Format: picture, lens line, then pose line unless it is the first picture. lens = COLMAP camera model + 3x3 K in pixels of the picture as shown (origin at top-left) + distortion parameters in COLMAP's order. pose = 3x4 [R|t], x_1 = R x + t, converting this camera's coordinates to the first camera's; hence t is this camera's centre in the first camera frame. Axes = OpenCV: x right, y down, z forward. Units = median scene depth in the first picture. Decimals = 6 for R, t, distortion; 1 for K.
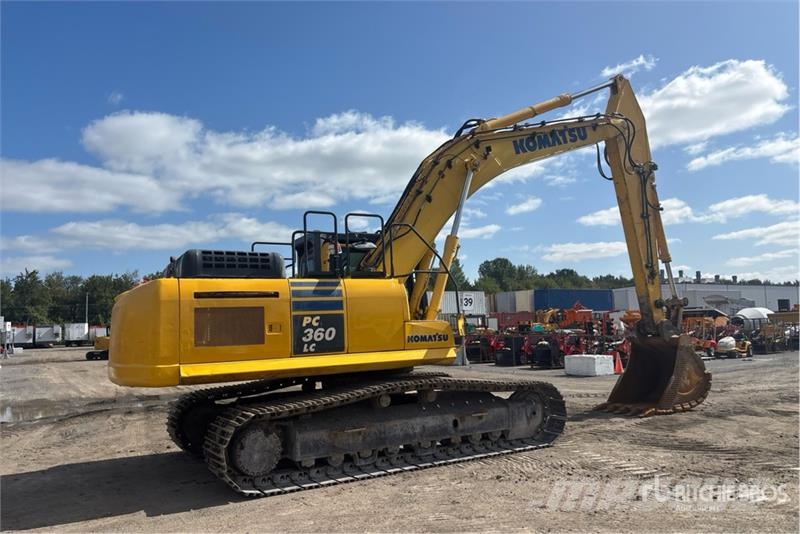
lens RADIAL K [[599.3, 0, 400.0], [0, 599.3, 267.0], [0, 0, 1]] dist [0.035259, 0.000510]
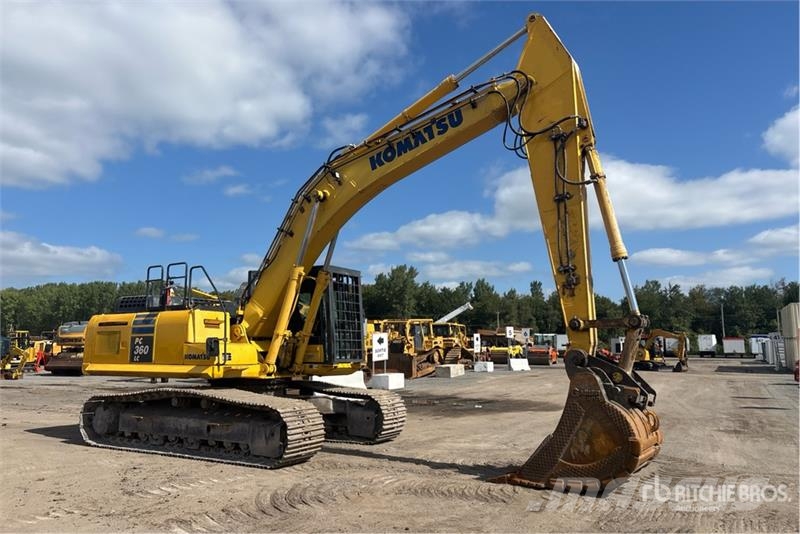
lens RADIAL K [[599.3, 0, 400.0], [0, 599.3, 267.0], [0, 0, 1]] dist [0.035259, 0.000510]
pose [[0.497935, -0.079356, -0.863576, 1.353404], [0.064574, 0.996433, -0.054331, 0.027086], [0.864807, -0.028711, 0.501283, 0.731070]]
